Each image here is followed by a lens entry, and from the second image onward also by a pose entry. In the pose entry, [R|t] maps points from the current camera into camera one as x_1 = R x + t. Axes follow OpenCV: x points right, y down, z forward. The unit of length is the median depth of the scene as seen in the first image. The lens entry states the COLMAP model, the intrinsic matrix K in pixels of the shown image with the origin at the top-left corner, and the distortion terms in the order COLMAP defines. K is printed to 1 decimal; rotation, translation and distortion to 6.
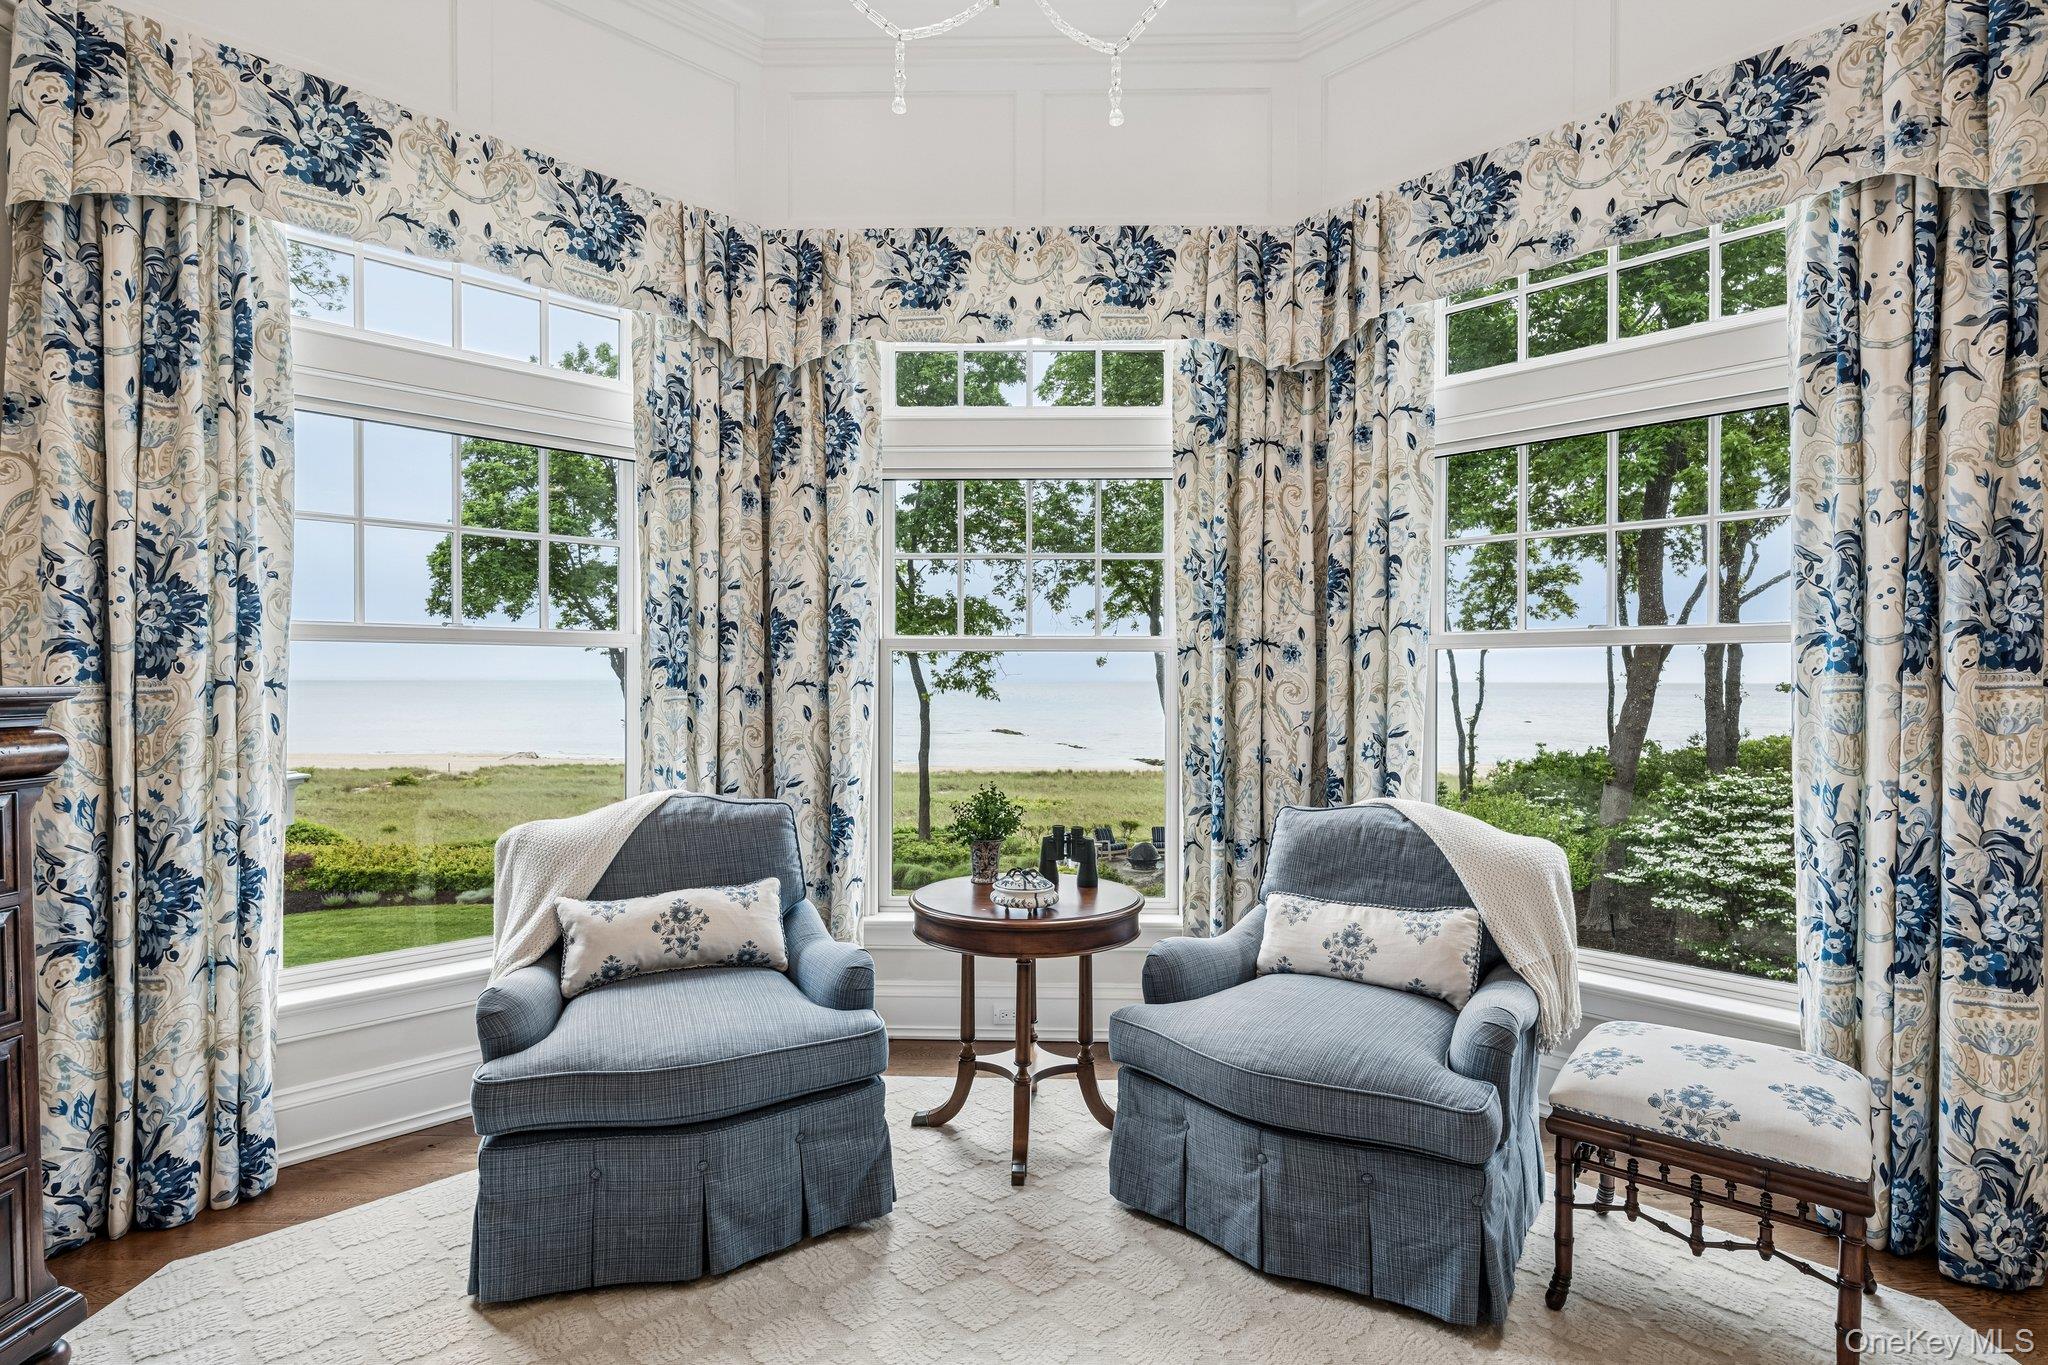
lens RADIAL K [[1024.6, 0, 1006.8], [0, 1024.6, 690.4], [0, 0, 1]] dist [-0.003529, 0.000737]
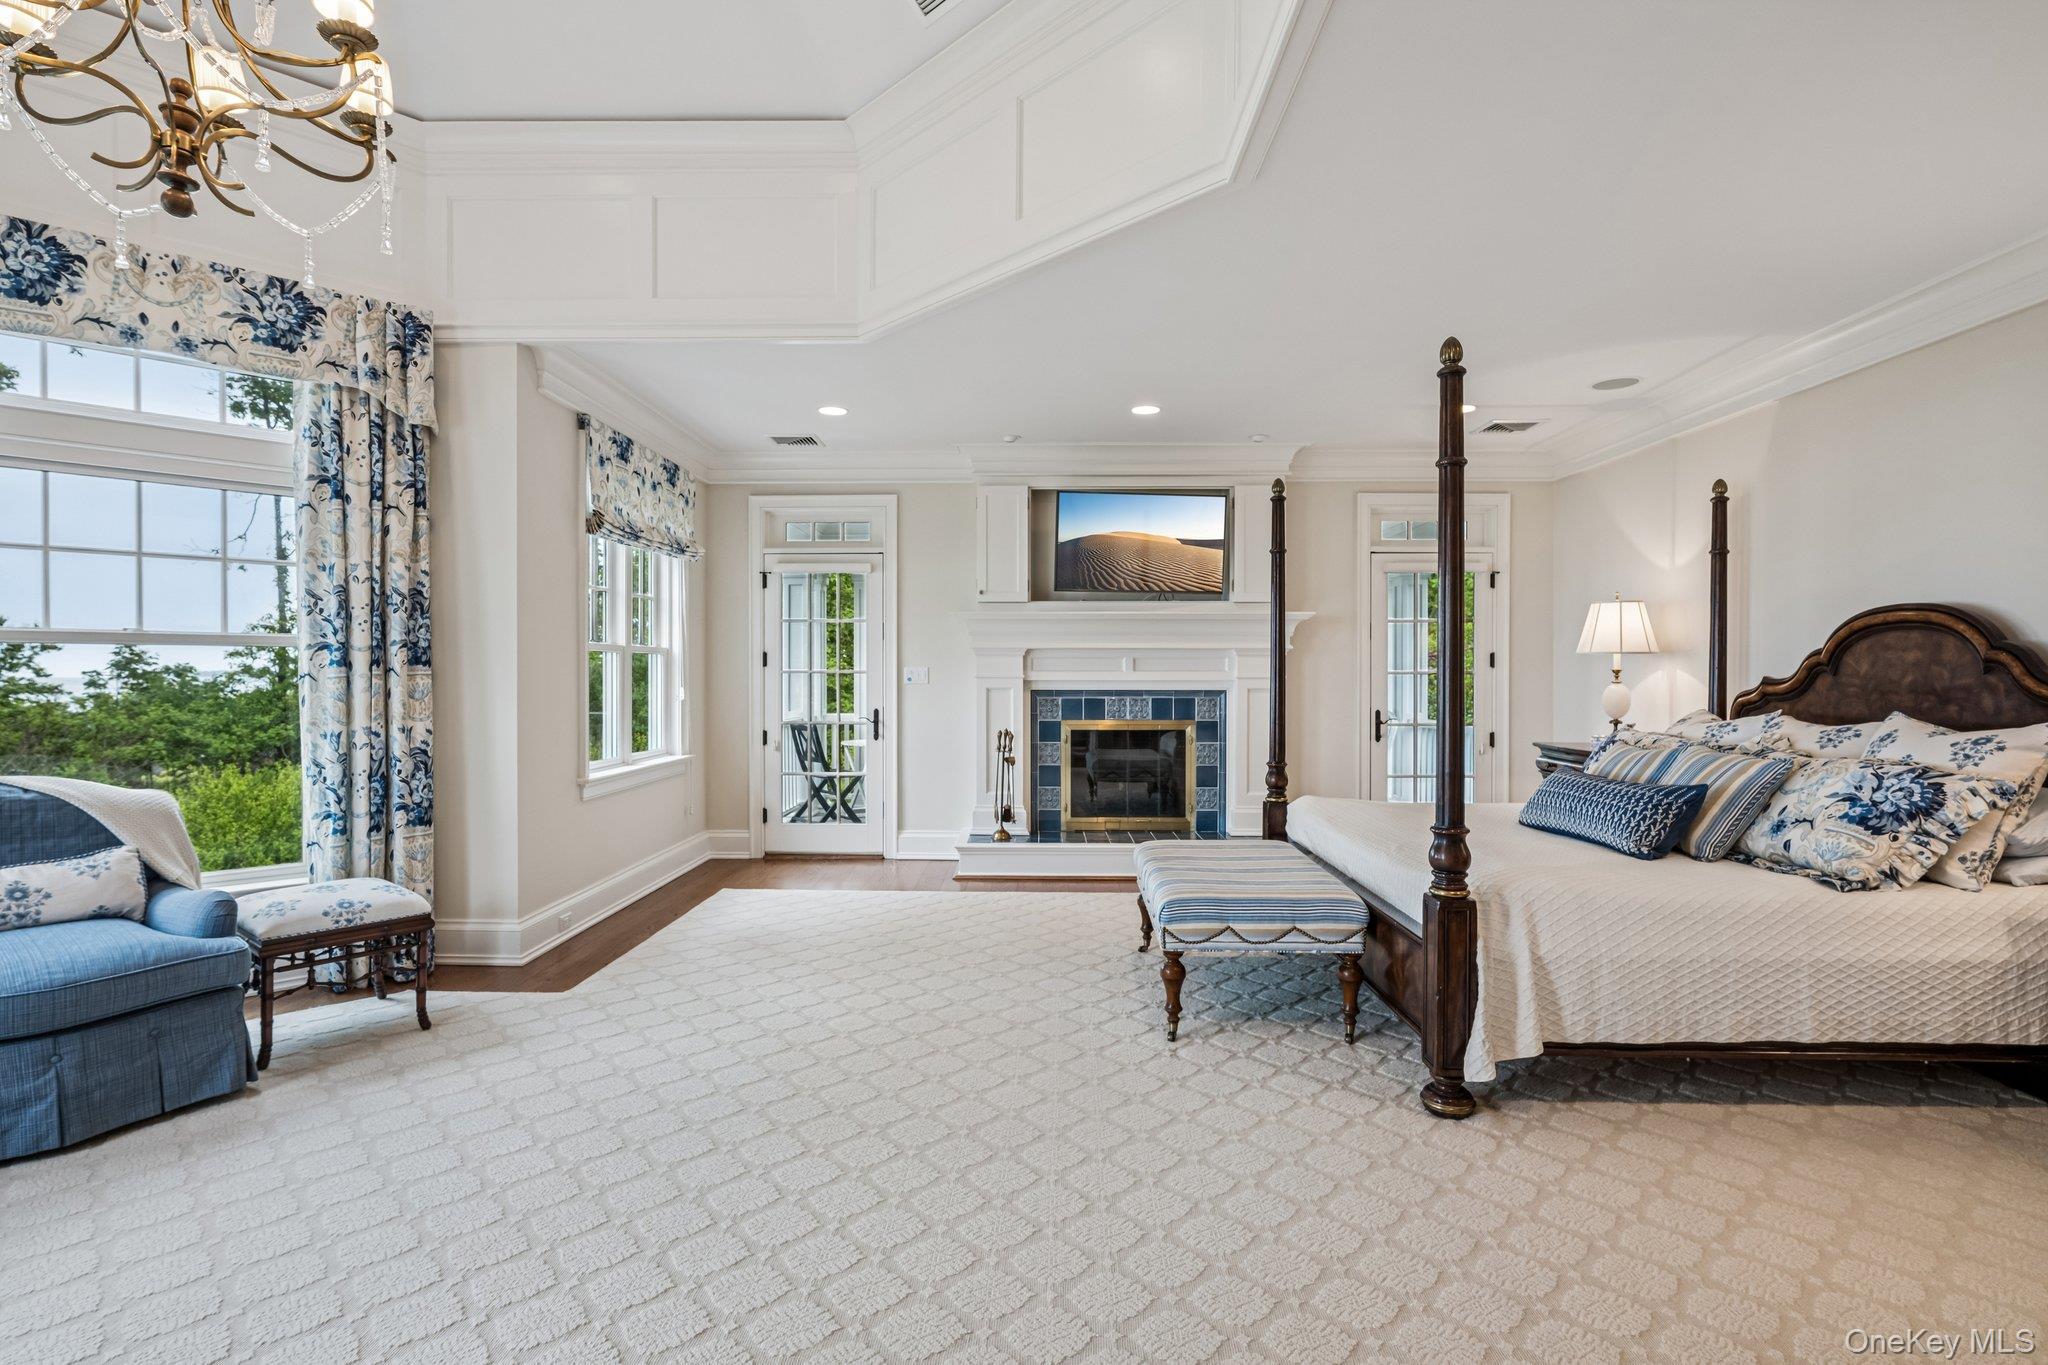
lens RADIAL K [[993.9, 0, 1003.6], [0, 993.9, 685.7], [0, 0, 1]] dist [-0.002261, 0.000649]
pose [[0.015766, -0.013795, 0.999781, -0.864408], [0.010134, 0.999856, 0.013636, 0.003498], [-0.999824, 0.009916, 0.015904, -0.152696]]
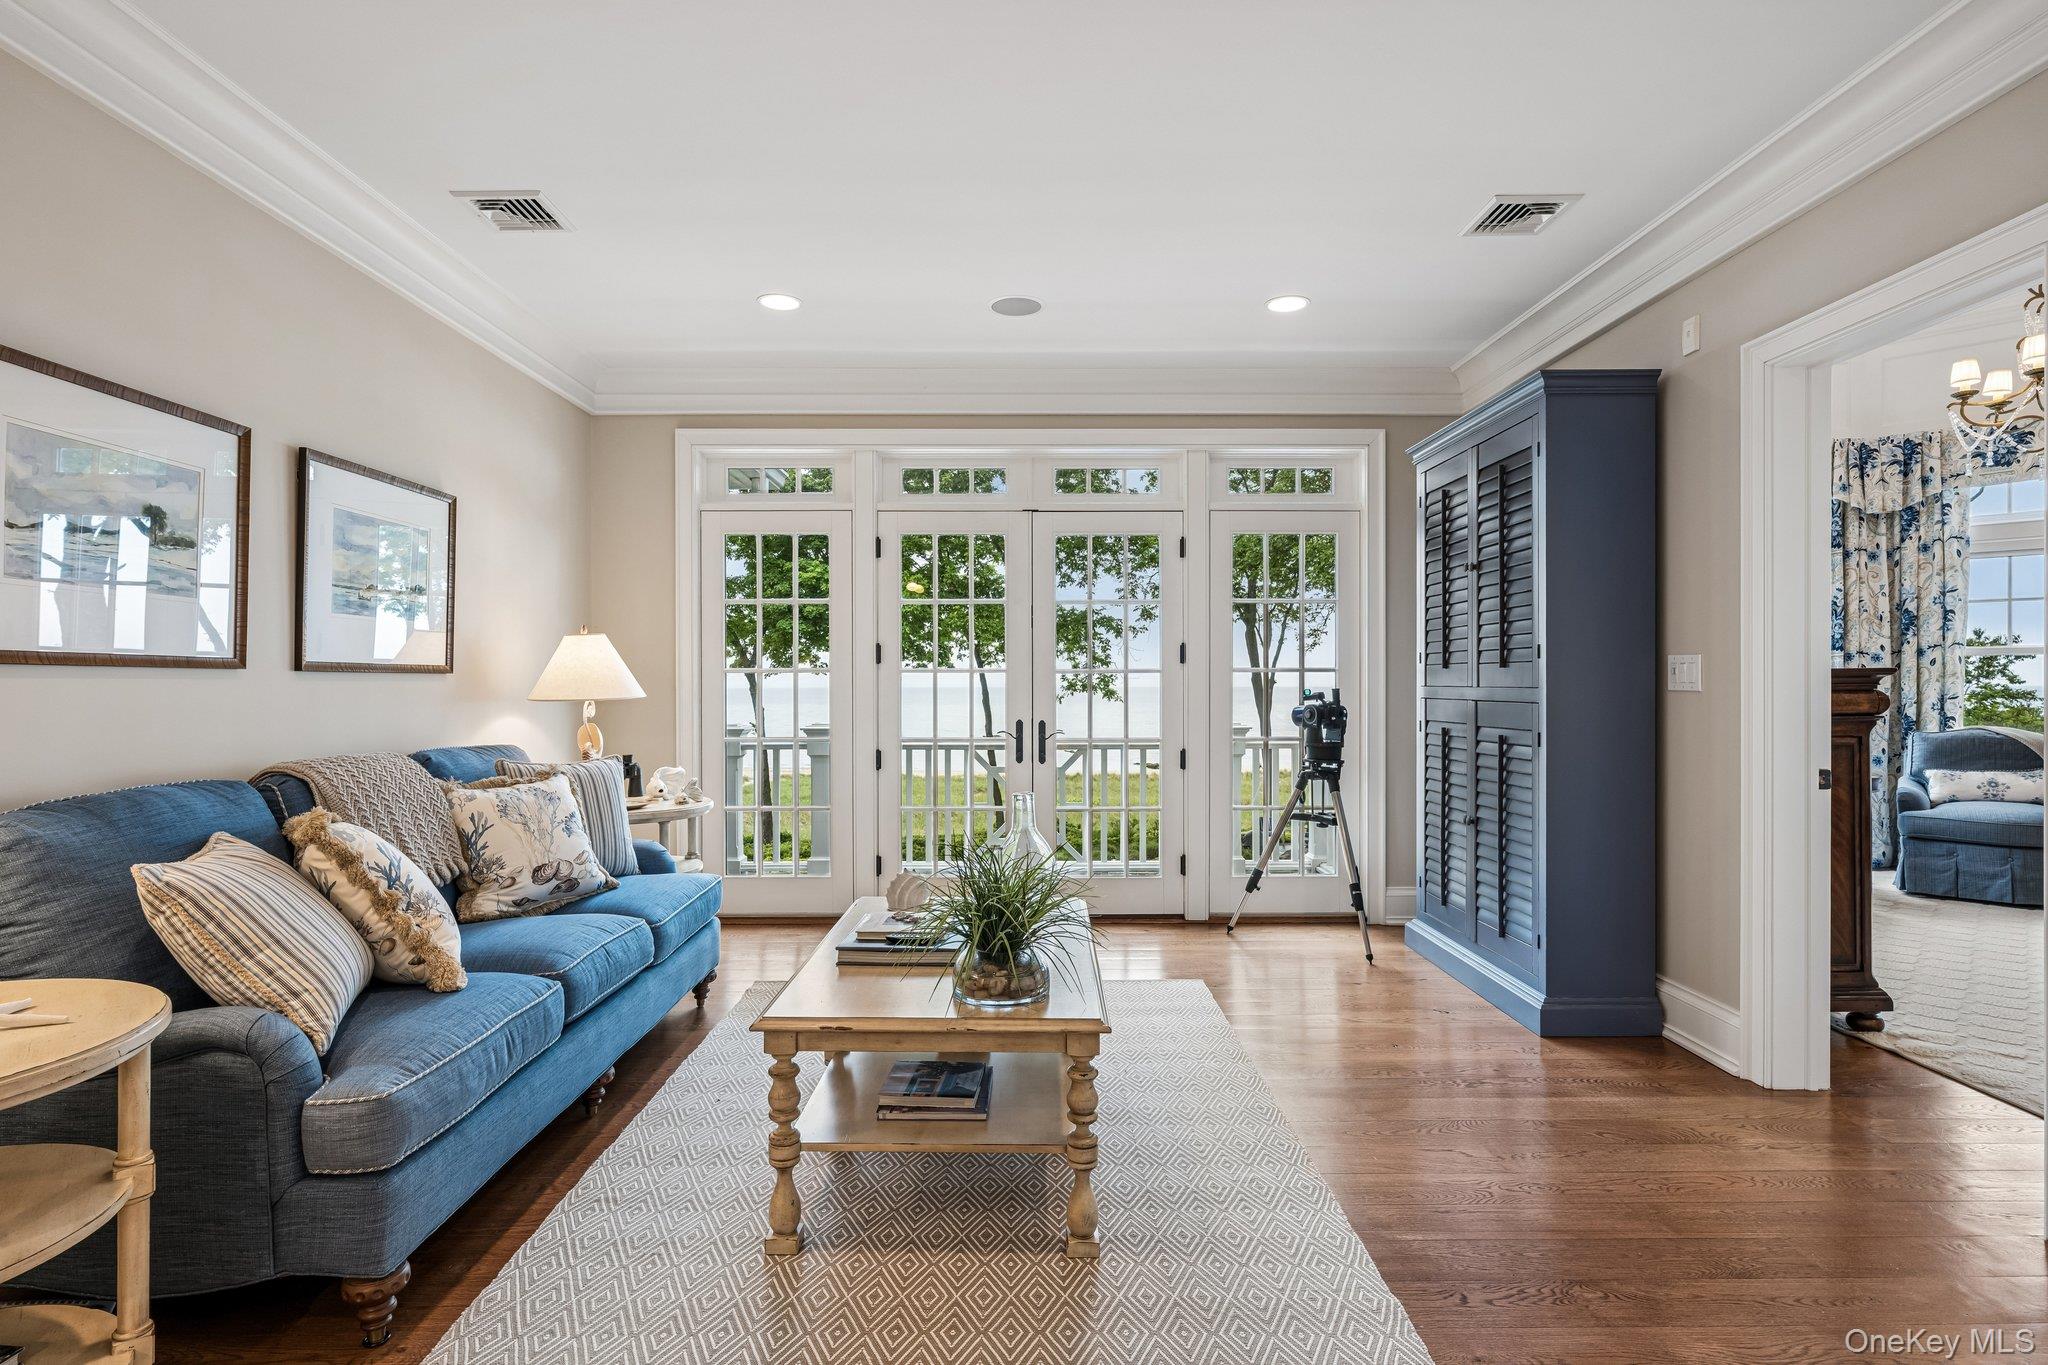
lens RADIAL K [[1024.6, 0, 1018.1], [0, 1024.6, 685.9], [0, 0, 1]] dist [-0.003529, 0.000737]
pose [[0.999929, -0.005265, 0.010661, -2.074513], [0.005377, 0.999931, -0.010461, 0.042144], [-0.010605, 0.010517, 0.999888, -1.392922]]
